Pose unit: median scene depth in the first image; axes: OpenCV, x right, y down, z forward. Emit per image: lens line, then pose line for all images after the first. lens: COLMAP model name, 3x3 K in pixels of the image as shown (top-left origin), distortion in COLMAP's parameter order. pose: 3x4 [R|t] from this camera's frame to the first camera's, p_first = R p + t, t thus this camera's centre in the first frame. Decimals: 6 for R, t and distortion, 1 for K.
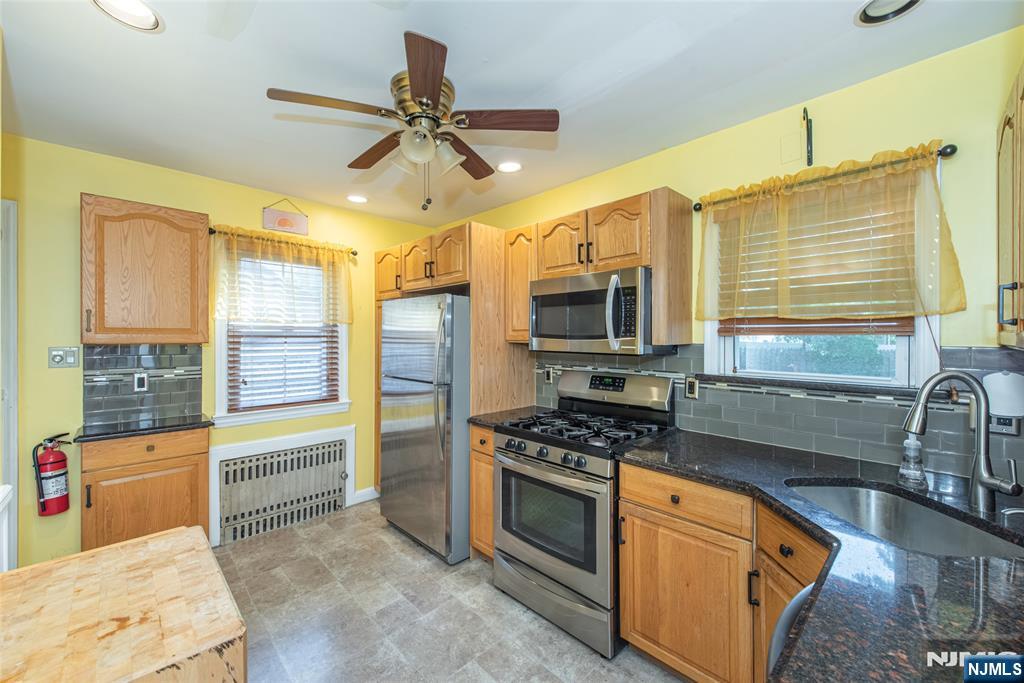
lens RADIAL K [[428.2, 0, 513.0], [0, 428.2, 340.4], [0, 0, 1]] dist [0.001614, -0.000009]
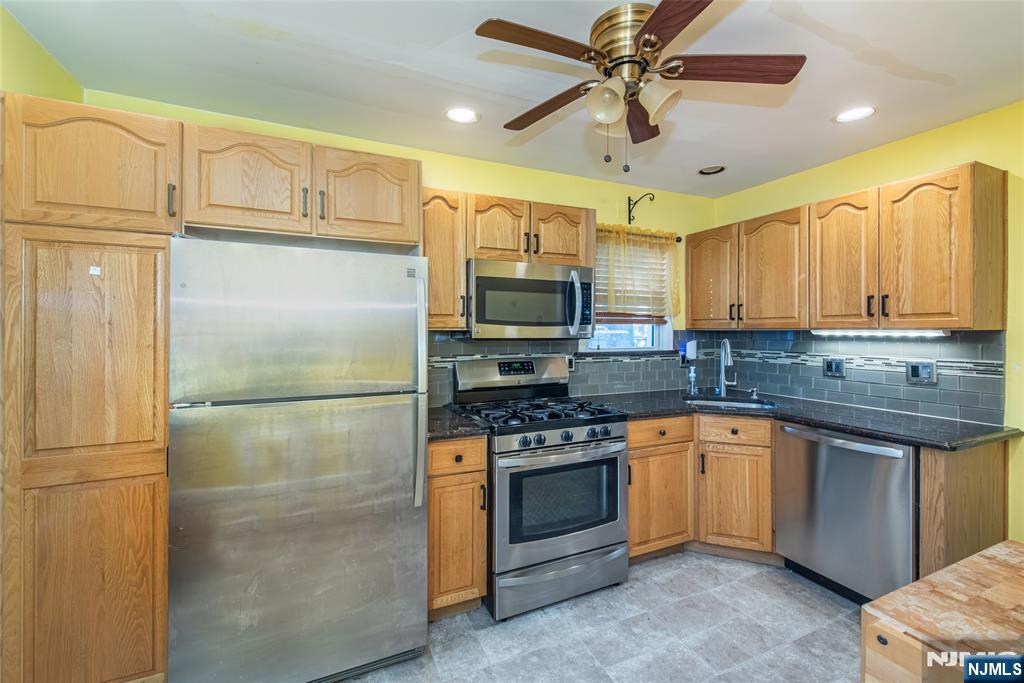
lens RADIAL K [[428.2, 0, 511.9], [0, 428.2, 330.8], [0, 0, 1]] dist [0.001614, -0.000009]
pose [[0.313088, -0.001915, 0.949722, -0.902608], [0.006017, 0.999982, 0.000033, 0.009836], [-0.949705, 0.005704, 0.313094, 0.779040]]
